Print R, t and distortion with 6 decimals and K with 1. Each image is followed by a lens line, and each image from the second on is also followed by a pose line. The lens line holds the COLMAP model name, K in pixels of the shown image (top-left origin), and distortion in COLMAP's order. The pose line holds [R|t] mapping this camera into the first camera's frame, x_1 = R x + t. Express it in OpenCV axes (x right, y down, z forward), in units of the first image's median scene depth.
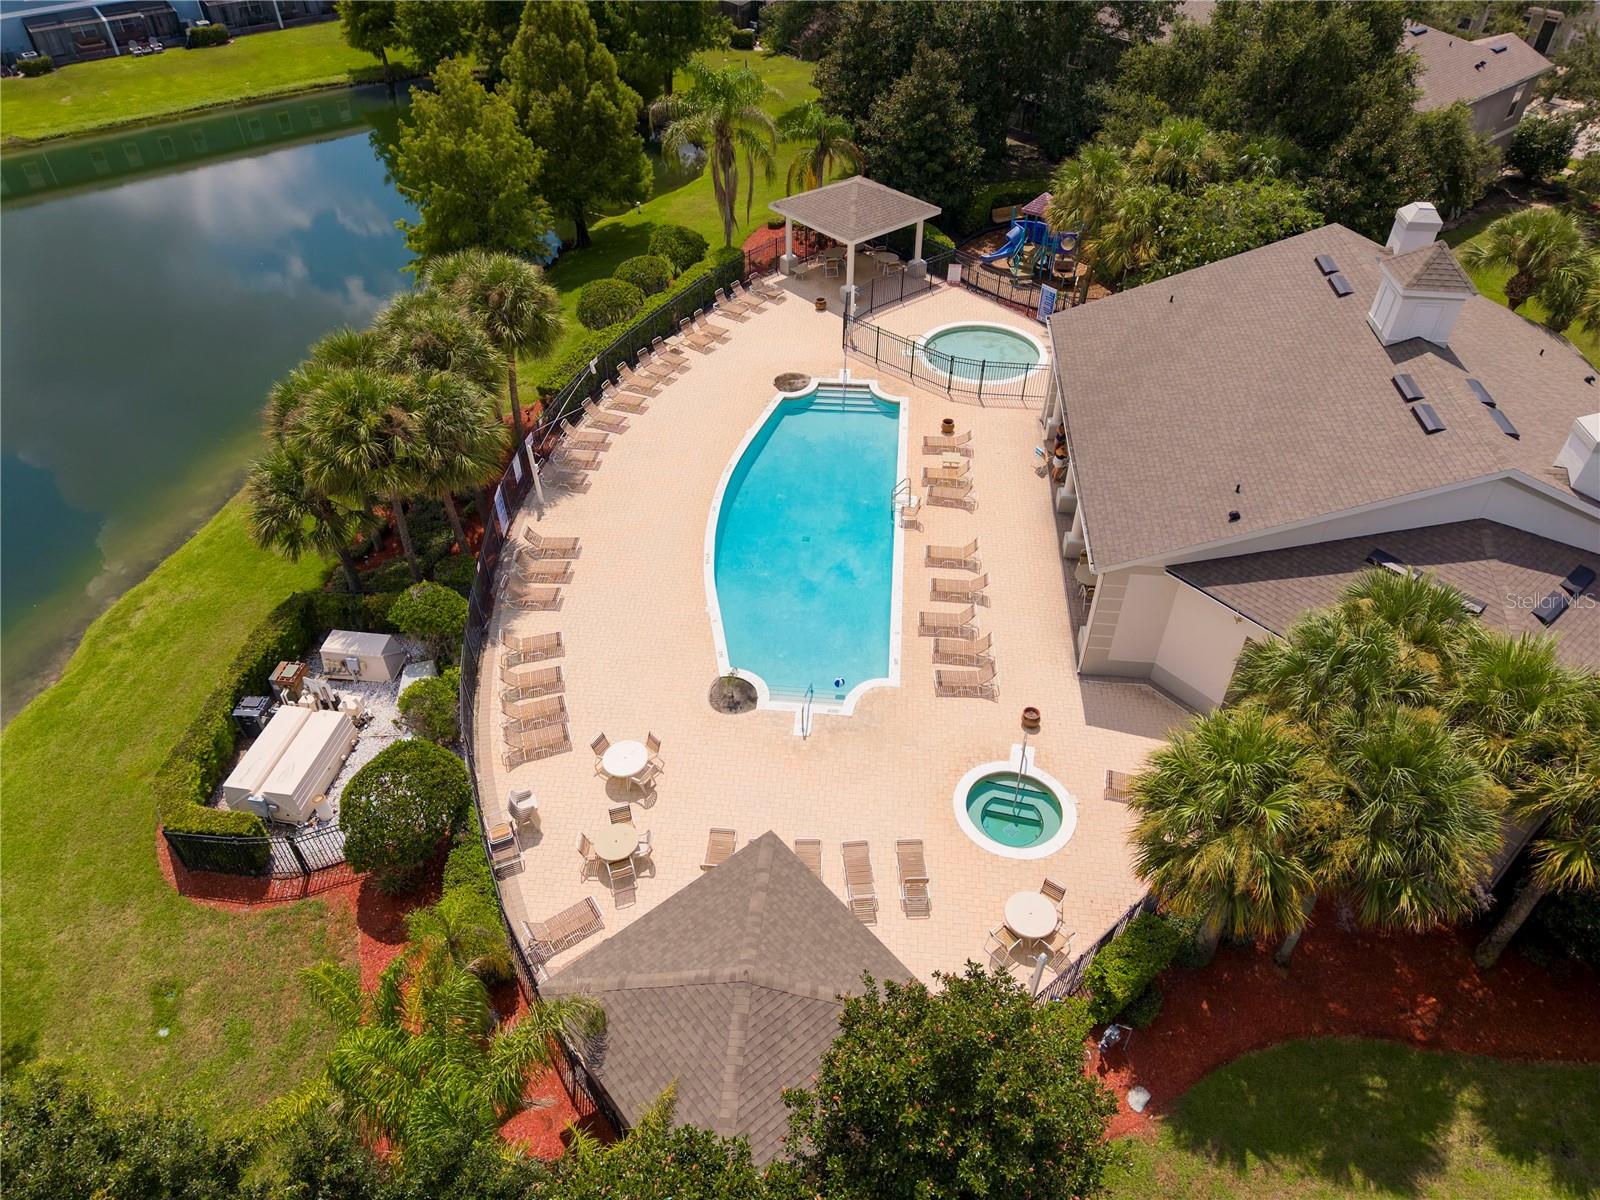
lens RADIAL K [[1091.1, 0, 800.0], [0, 1091.1, 600.0], [0, 0, 1]] dist [-0.001119, -0.003212]
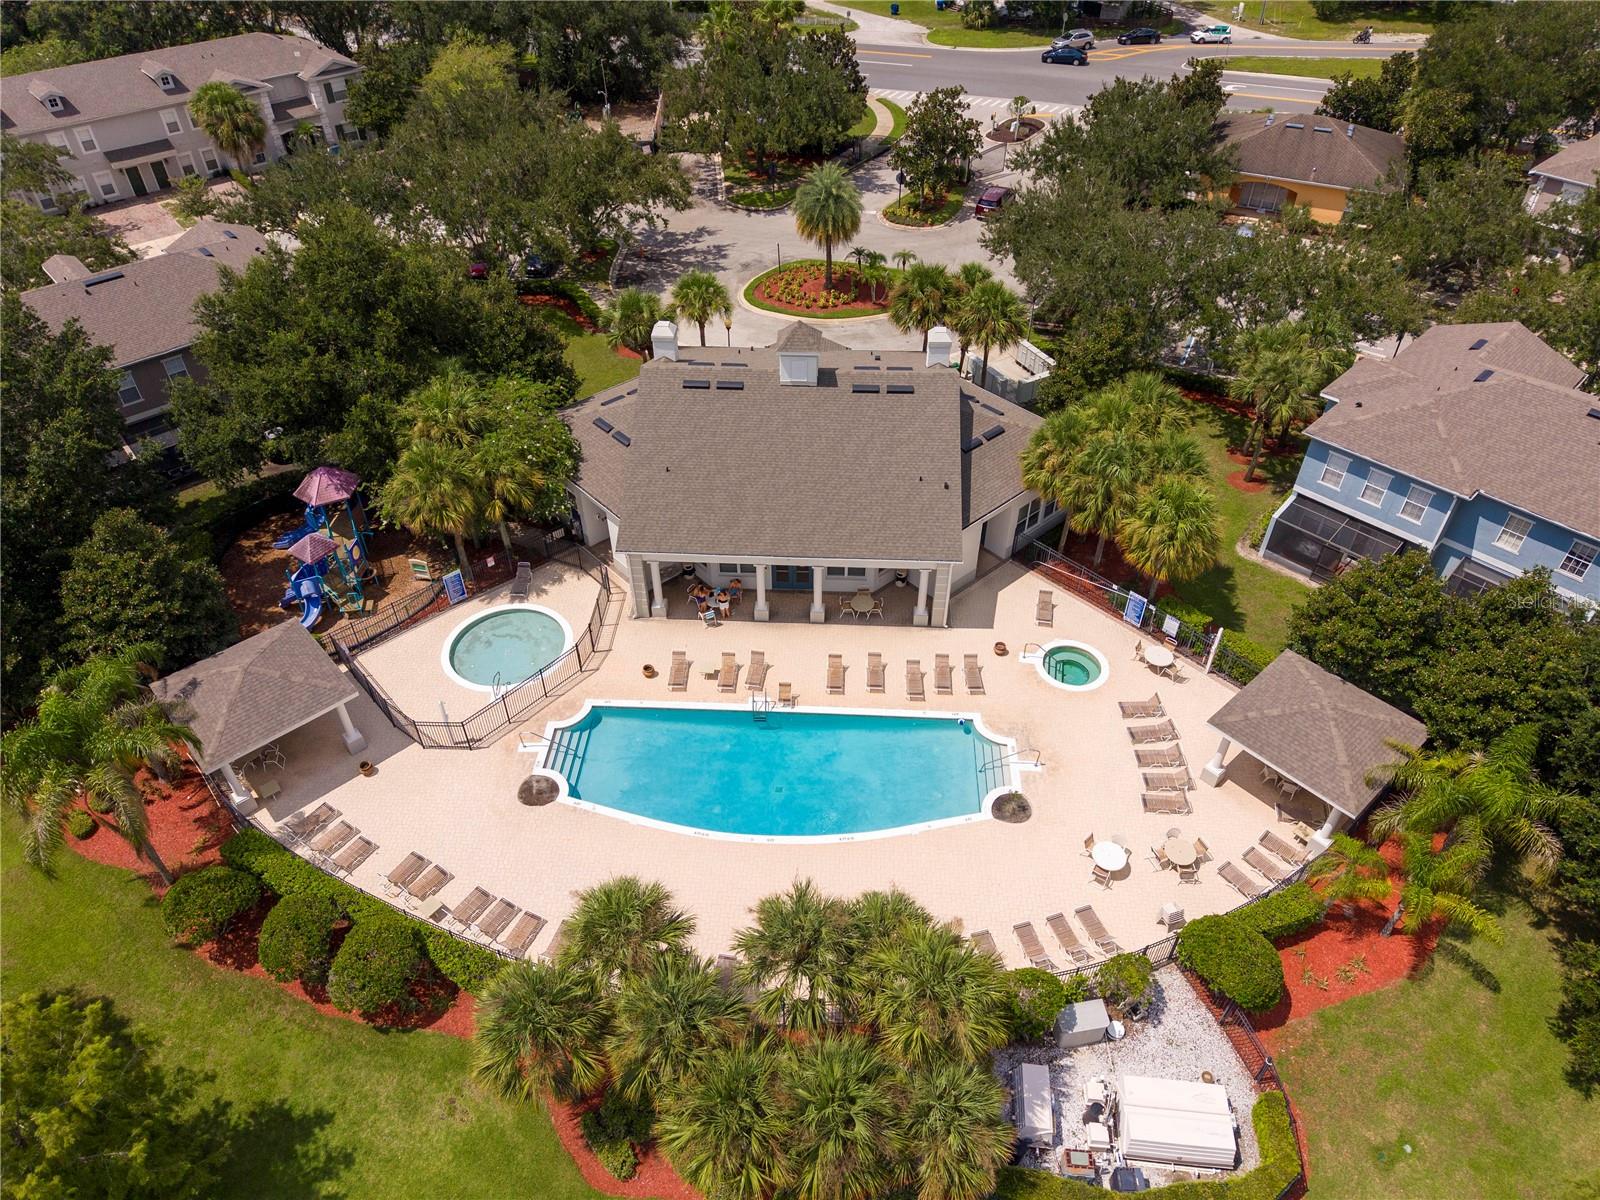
lens RADIAL K [[1091.1, 0, 800.0], [0, 1091.1, 600.0], [0, 0, 1]] dist [-0.001119, -0.003212]
pose [[-0.039424, -0.658980, 0.751127, -0.597288], [0.659823, 0.547344, 0.514828, -0.609601], [-0.750386, 0.515907, 0.413232, 0.357793]]
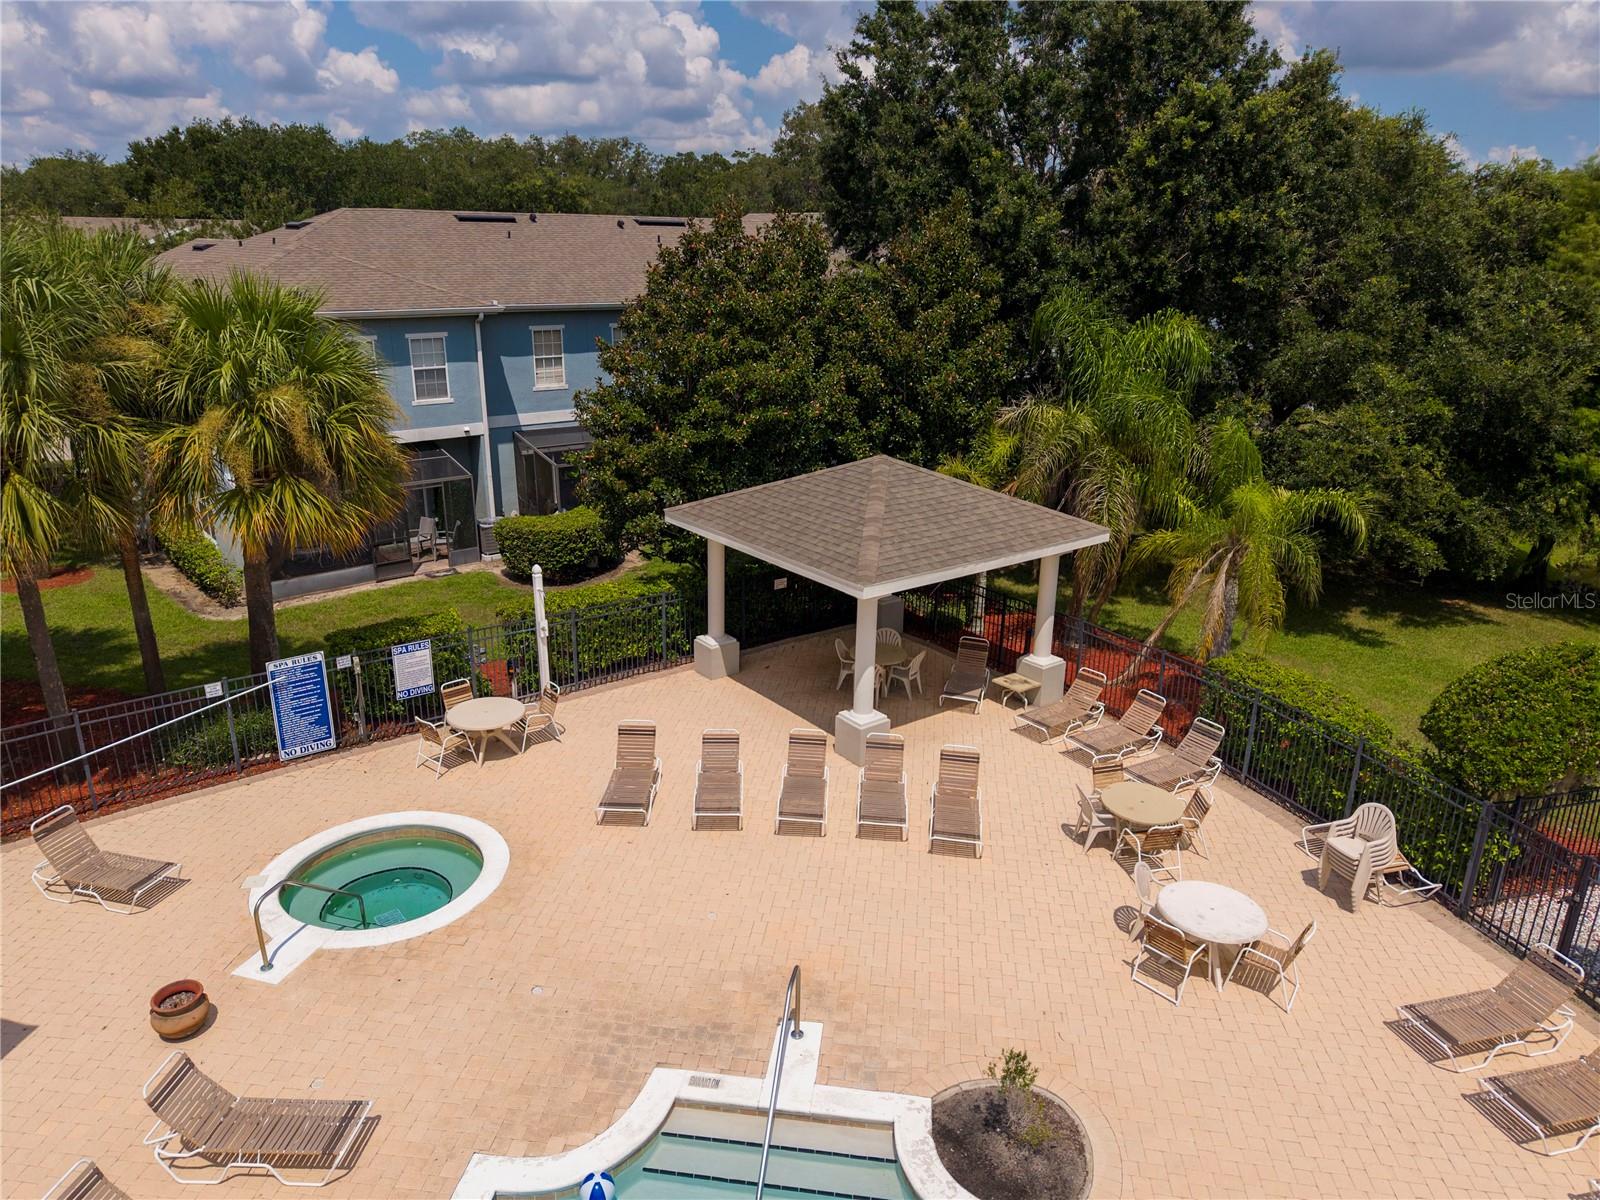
lens RADIAL K [[1068.2, 0, 803.8], [0, 1068.2, 624.3], [0, 0, 1]] dist [0.025191, -0.001286]
pose [[-0.999393, -0.019122, 0.029112, -0.007180], [0.015905, 0.493038, 0.869863, -0.181063], [-0.030987, 0.869798, -0.492434, 0.705142]]
